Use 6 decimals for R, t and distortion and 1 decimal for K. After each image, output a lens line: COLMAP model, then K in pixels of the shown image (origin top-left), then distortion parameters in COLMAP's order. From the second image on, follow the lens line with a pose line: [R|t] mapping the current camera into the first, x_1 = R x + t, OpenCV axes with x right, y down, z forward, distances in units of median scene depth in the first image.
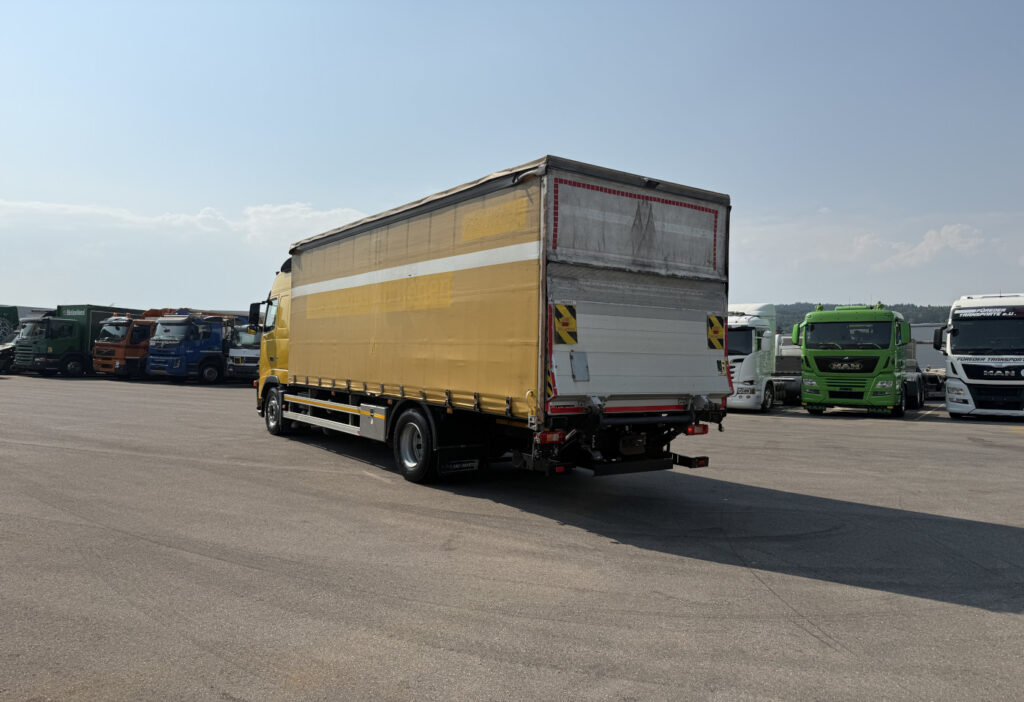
lens RADIAL K [[722.9, 0, 512.0], [0, 722.9, 351.0], [0, 0, 1]] dist [0.111248, -0.159056]
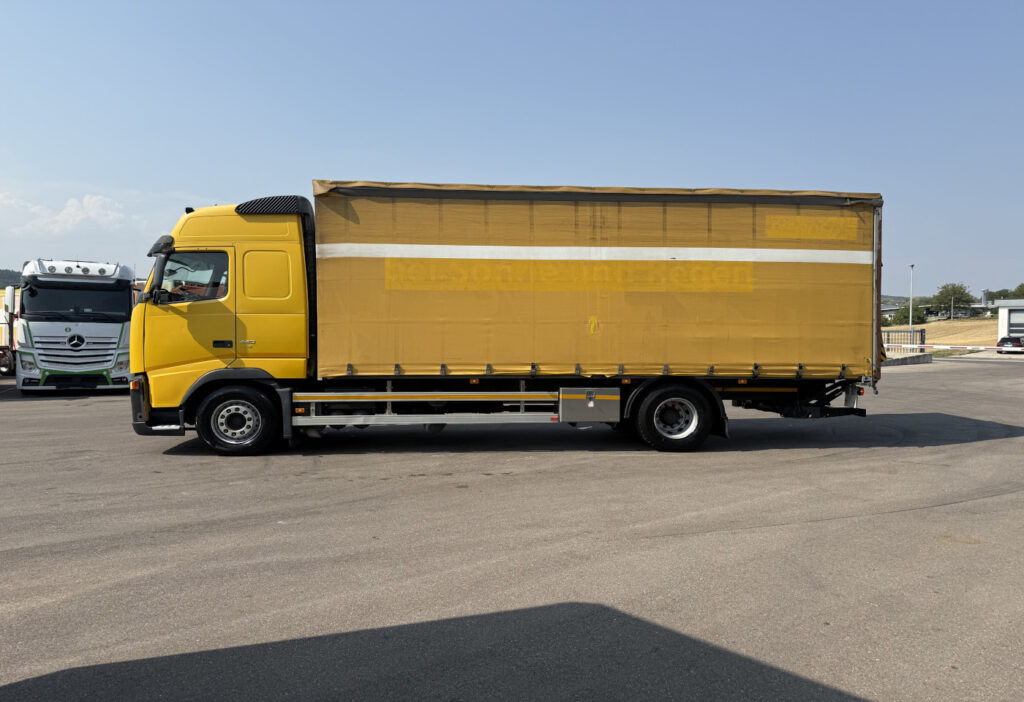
lens RADIAL K [[726.1, 0, 485.3], [0, 726.1, 348.2], [0, 0, 1]] dist [0.055352, -0.099209]
pose [[0.505974, -0.041685, 0.861541, -1.315869], [0.001845, 0.998882, 0.047246, -0.027138], [-0.862547, -0.022316, 0.505485, 0.771555]]
